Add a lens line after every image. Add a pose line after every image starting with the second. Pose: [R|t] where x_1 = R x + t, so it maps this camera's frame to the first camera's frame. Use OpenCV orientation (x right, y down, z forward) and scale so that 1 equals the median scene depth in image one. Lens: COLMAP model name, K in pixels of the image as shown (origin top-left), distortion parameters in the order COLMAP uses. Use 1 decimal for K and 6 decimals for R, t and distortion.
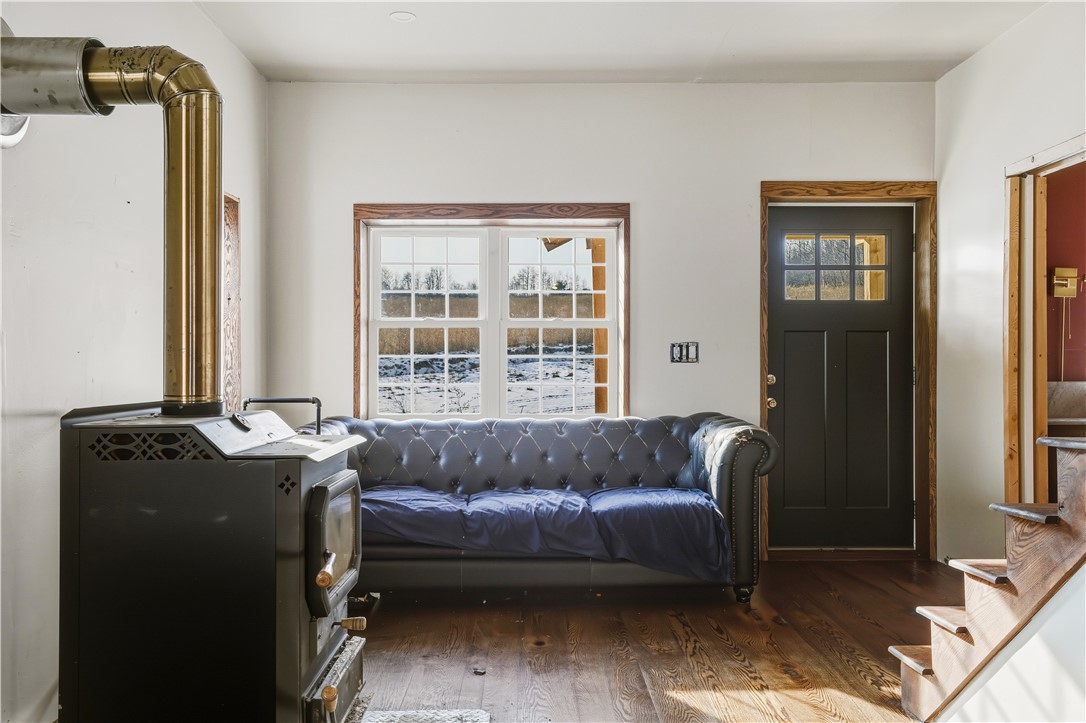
lens RADIAL K [[910.4, 0, 543.0], [0, 910.4, 361.5], [0, 0, 1]] dist [0.049512, 0.002053]
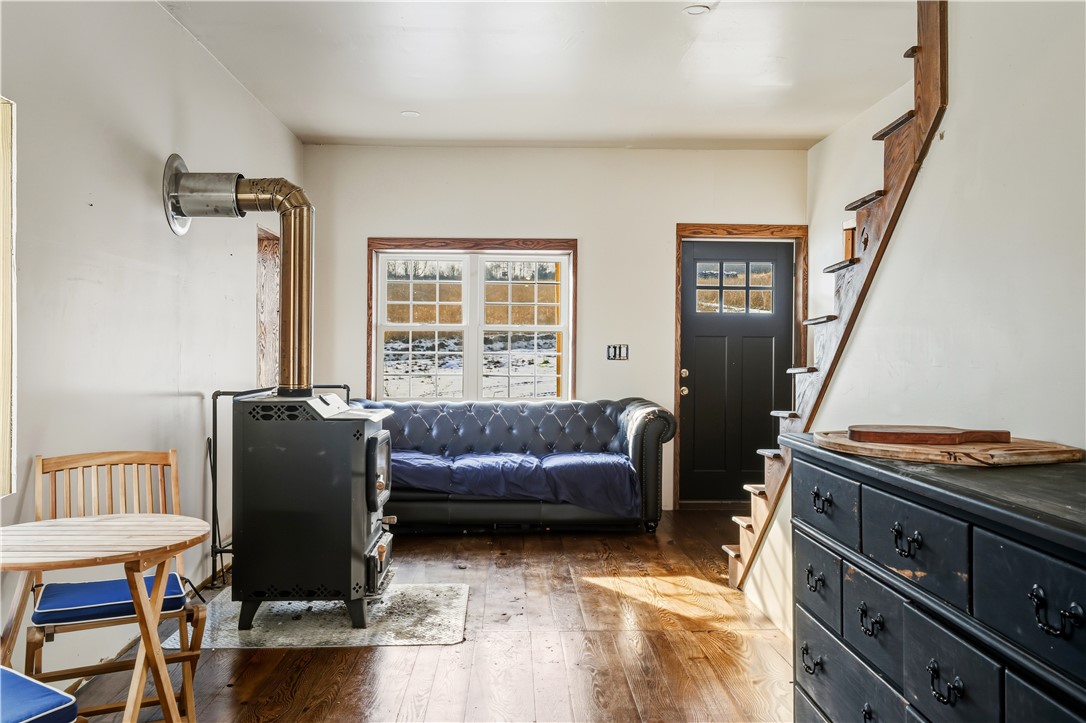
lens RADIAL K [[910.4, 0, 543.0], [0, 910.4, 361.5], [0, 0, 1]] dist [0.049512, 0.002053]
pose [[0.999684, 0.009076, 0.023449, 0.018792], [-0.009447, 0.999831, 0.015777, -0.019131], [-0.023301, -0.015993, 0.999601, -0.372222]]
